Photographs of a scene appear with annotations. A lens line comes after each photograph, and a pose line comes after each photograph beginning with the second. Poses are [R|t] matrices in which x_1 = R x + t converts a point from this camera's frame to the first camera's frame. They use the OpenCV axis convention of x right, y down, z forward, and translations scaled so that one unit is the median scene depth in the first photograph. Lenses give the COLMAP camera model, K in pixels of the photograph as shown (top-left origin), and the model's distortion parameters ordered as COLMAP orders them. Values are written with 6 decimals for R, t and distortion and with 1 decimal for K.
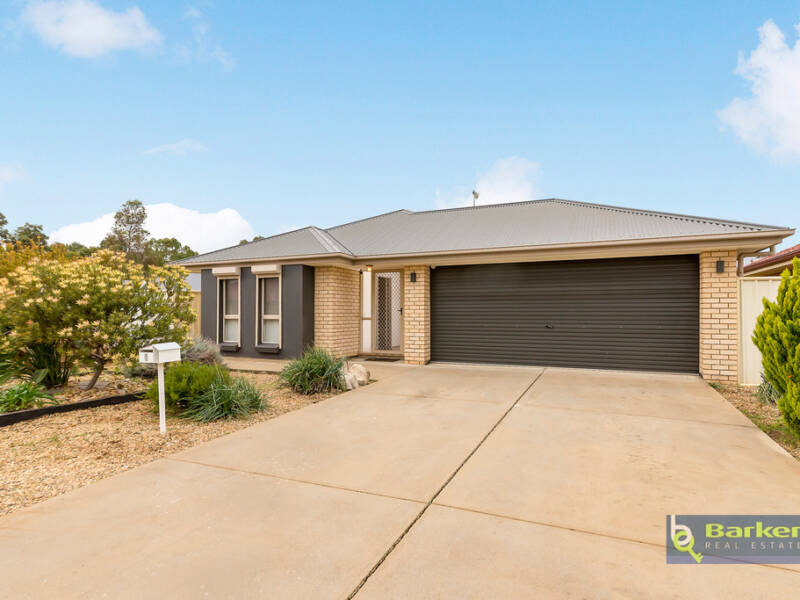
lens RADIAL K [[456.0, 0, 397.6], [0, 456.0, 302.7], [0, 0, 1]] dist [0.008532, 0.000571]
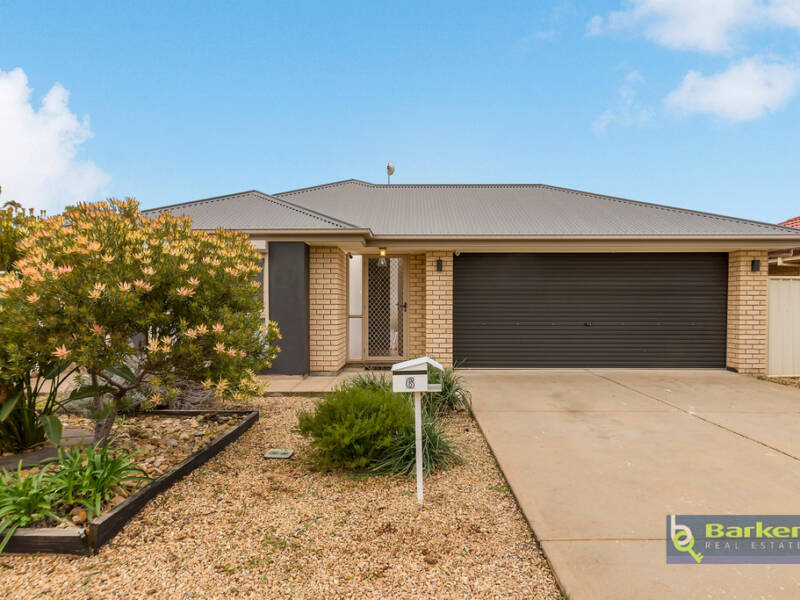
lens RADIAL K [[522.5, 0, 403.5], [0, 522.5, 307.0], [0, 0, 1]] dist [0.007656, 0.003024]
pose [[0.913413, 0.001960, 0.407028, -0.401388], [-0.010216, 0.999784, 0.018111, 0.002104], [-0.406905, -0.020701, 0.913236, 0.174614]]
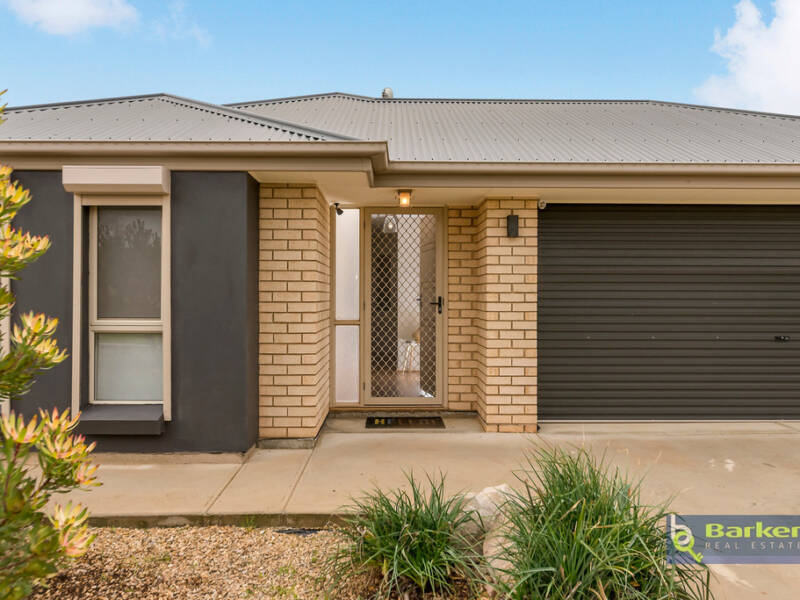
lens RADIAL K [[614.7, 0, 398.3], [0, 614.7, 292.8], [0, 0, 1]] dist [0.007886, 0.000203]
pose [[0.903706, 0.005614, 0.428117, -0.302578], [-0.011890, 0.999857, 0.011988, 0.000277], [-0.427988, -0.015924, 0.903644, 0.529671]]
